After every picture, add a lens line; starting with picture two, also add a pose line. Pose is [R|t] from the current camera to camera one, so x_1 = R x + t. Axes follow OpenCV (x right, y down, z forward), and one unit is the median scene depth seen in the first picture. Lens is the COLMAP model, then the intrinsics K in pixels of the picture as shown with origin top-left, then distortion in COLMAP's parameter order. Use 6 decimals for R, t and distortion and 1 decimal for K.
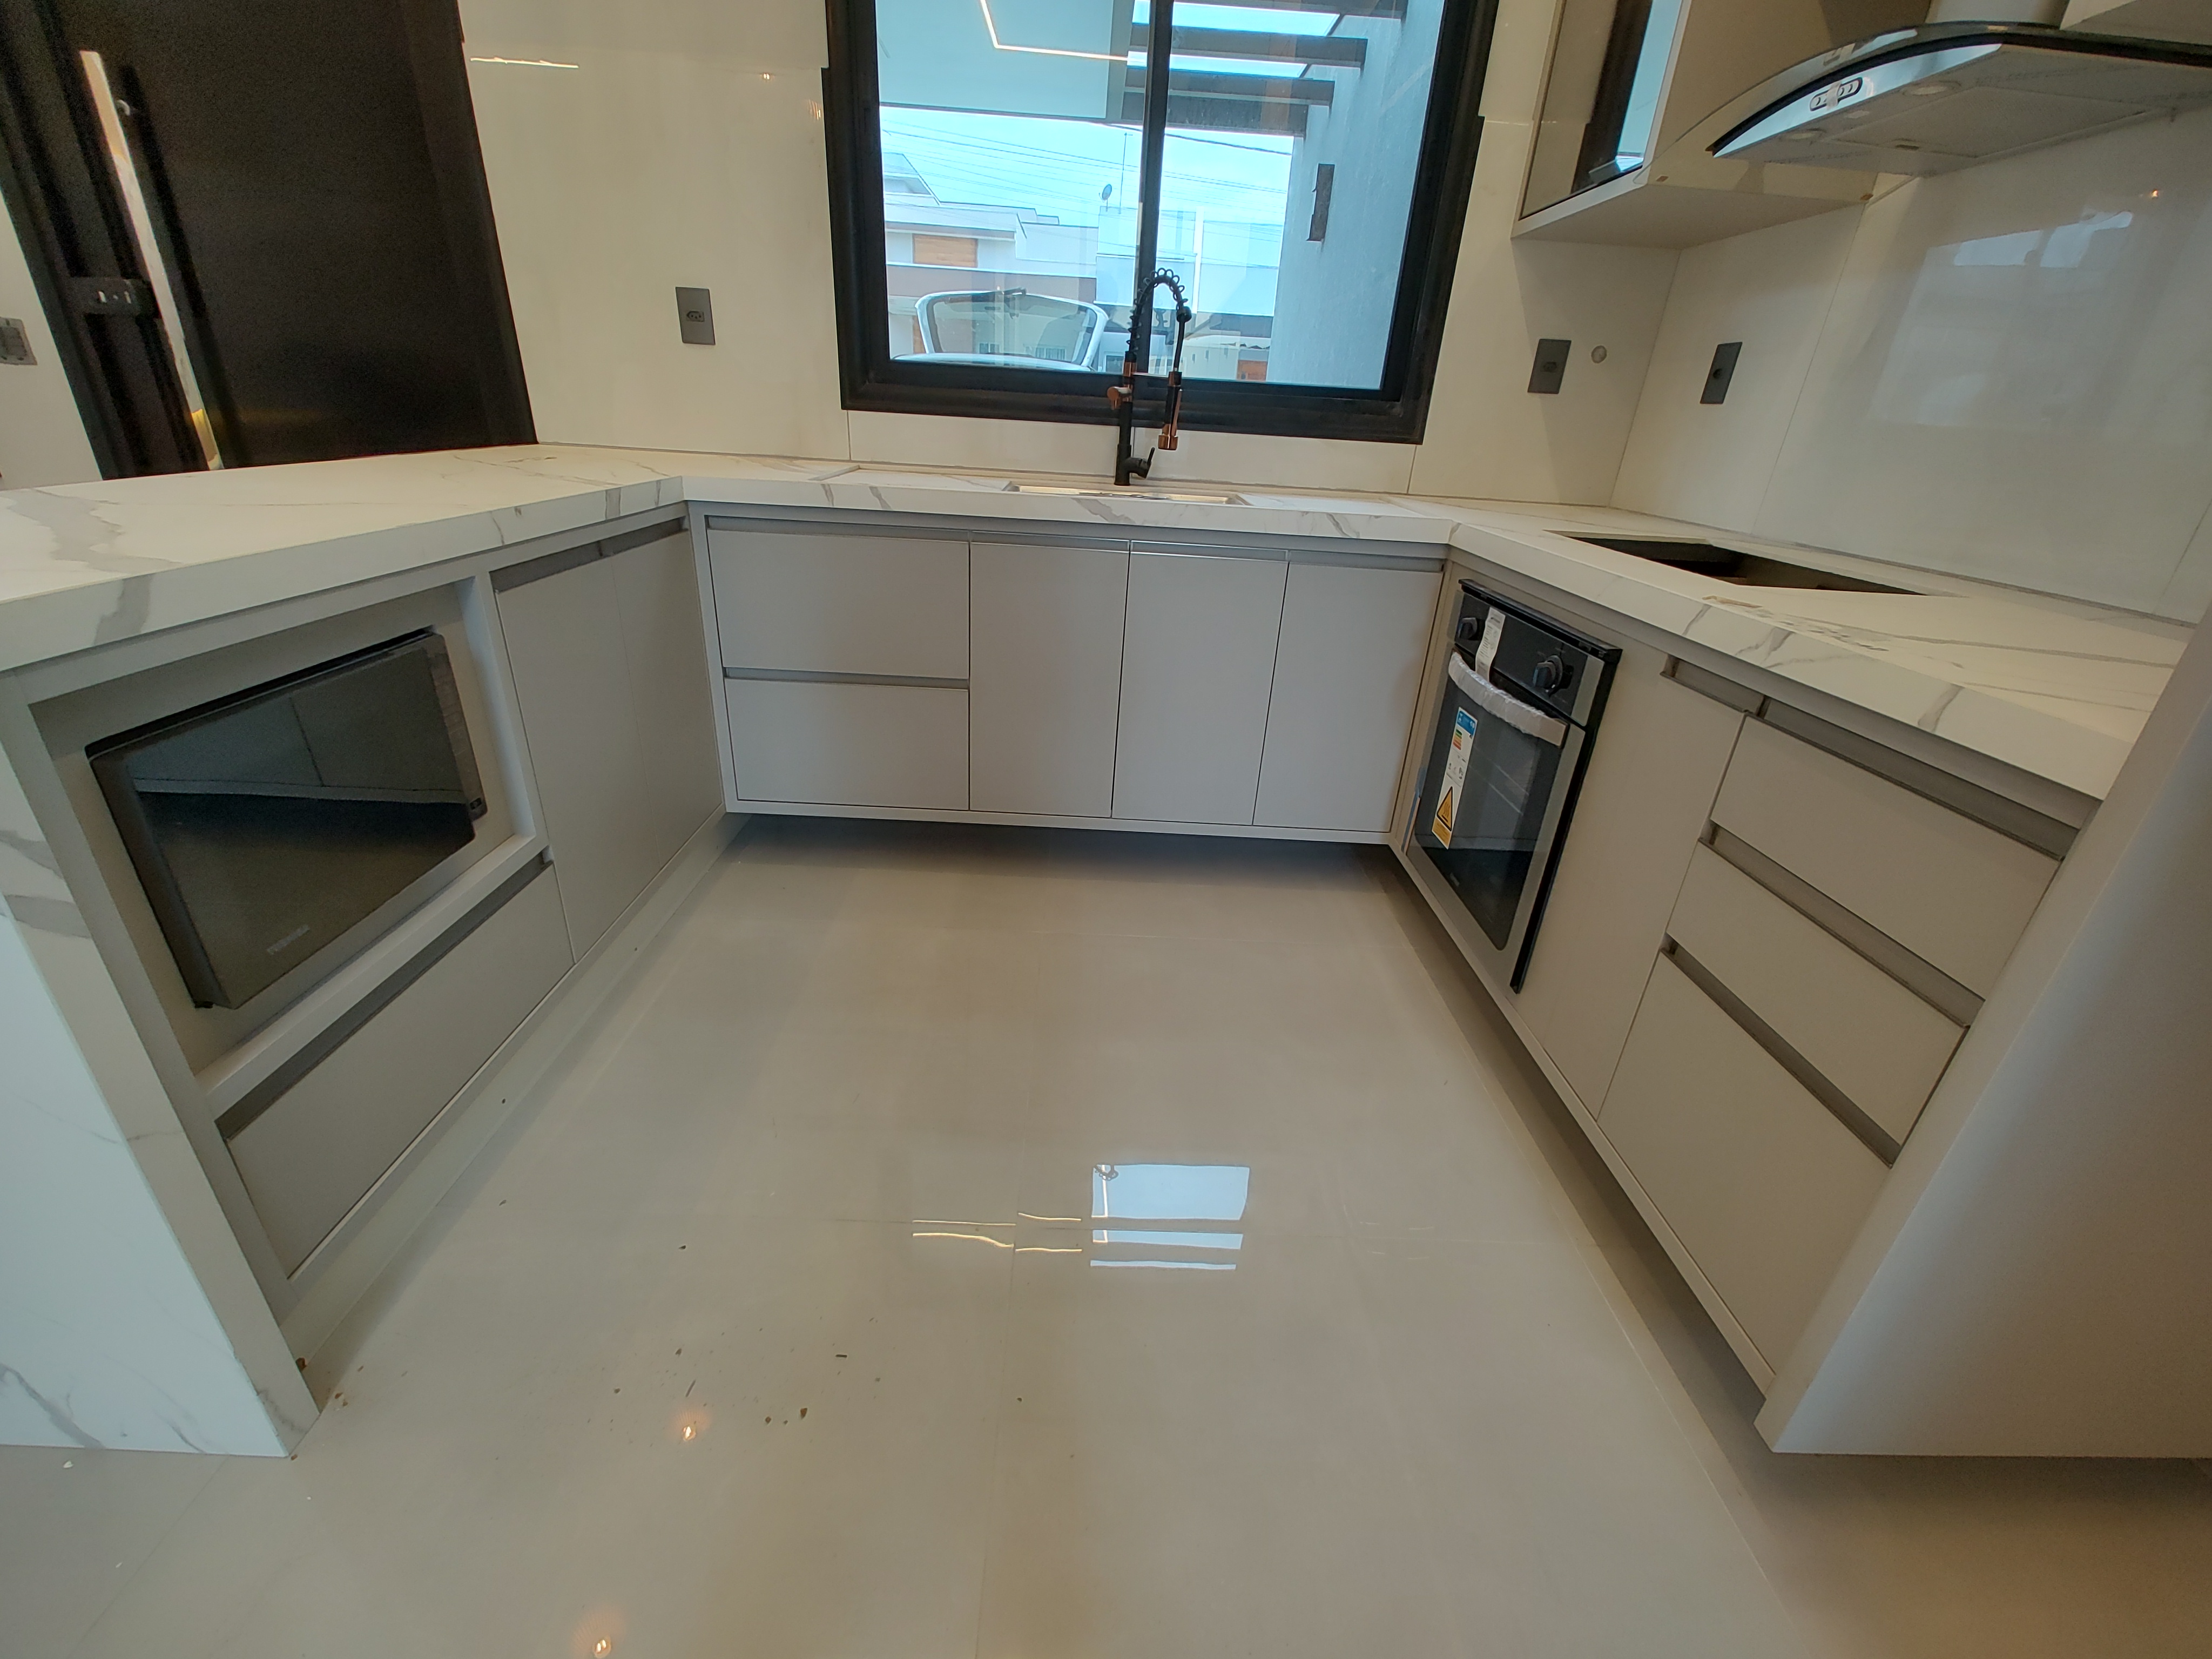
lens RADIAL K [[924.4, 0, 1105.8], [0, 924.4, 839.5], [0, 0, 1]] dist [0.000228, -0.000355]
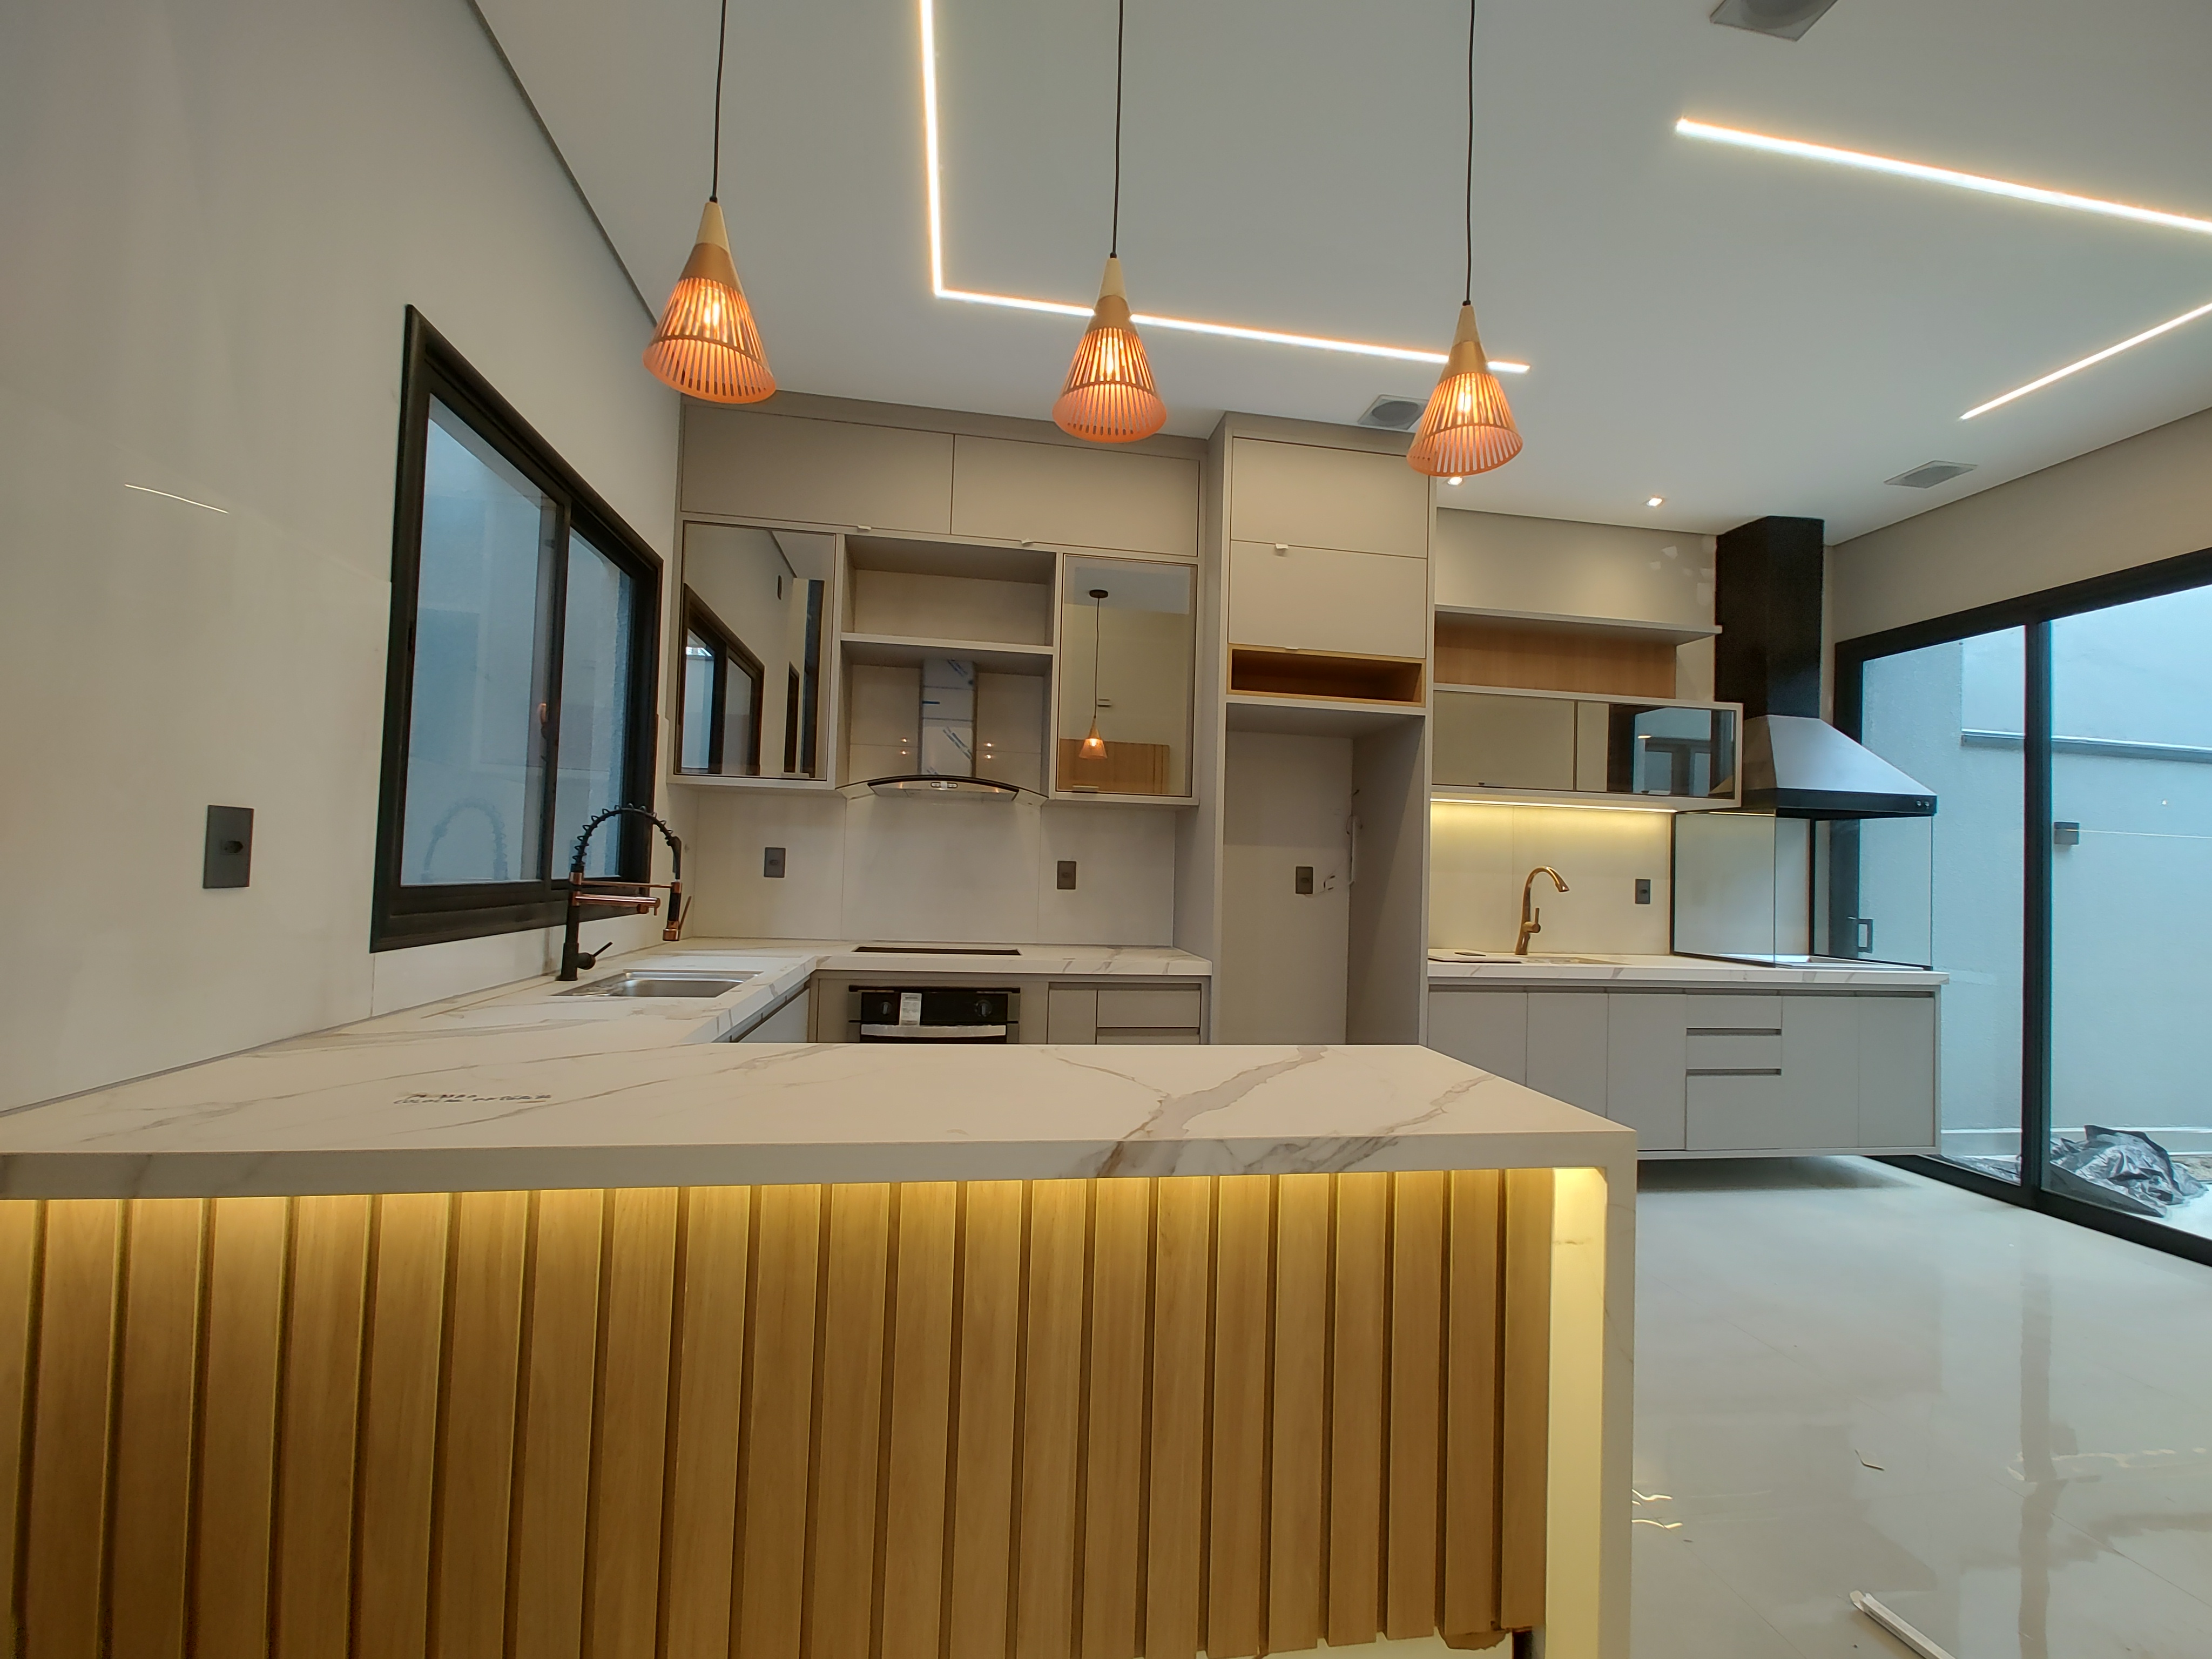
lens RADIAL K [[924.4, 0, 1100.3], [0, 924.4, 840.1], [0, 0, 1]] dist [0.000228, -0.000355]
pose [[-0.143173, -0.028253, 0.989294, -1.227481], [0.385621, 0.919001, 0.082054, -0.439269], [-0.911481, 0.393240, -0.120681, 0.606702]]
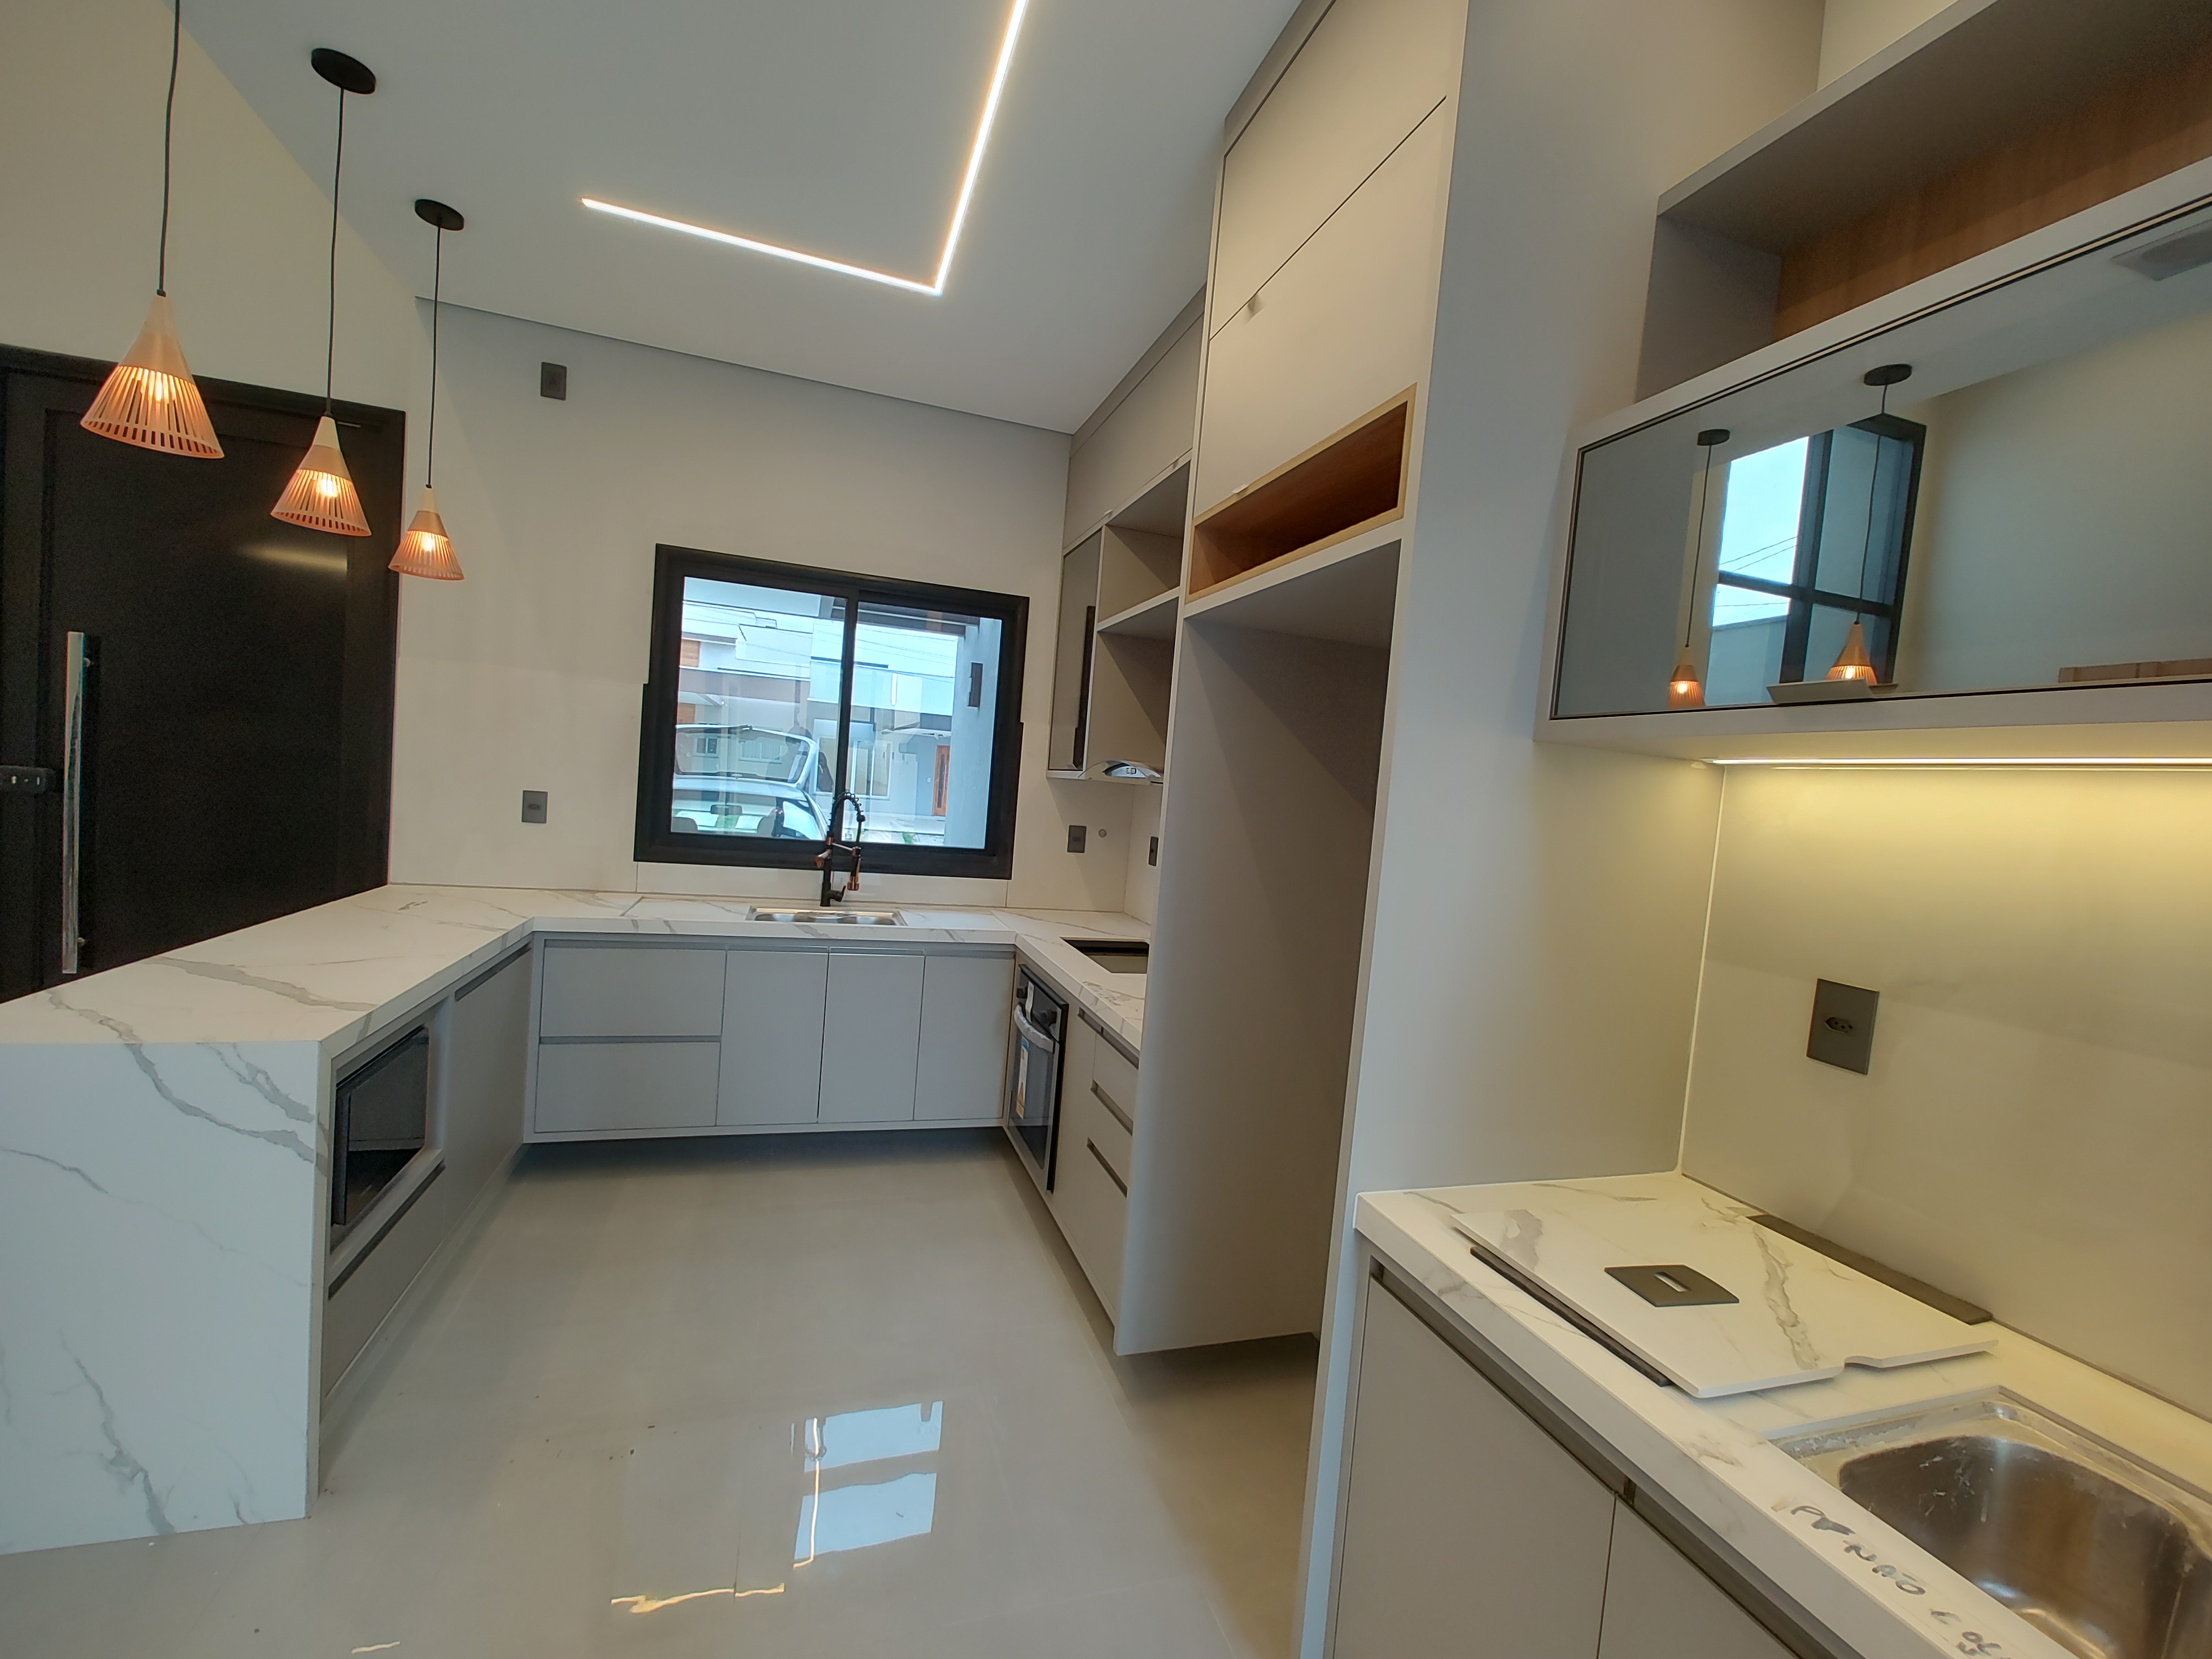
lens RADIAL K [[924.4, 0, 1106.8], [0, 924.4, 840.8], [0, 0, 1]] dist [0.000228, -0.000355]
pose [[0.954779, 0.004453, 0.297283, 0.007662], [0.100689, 0.935961, -0.337400, 0.108079], [-0.279748, 0.352076, 0.893187, -0.671889]]
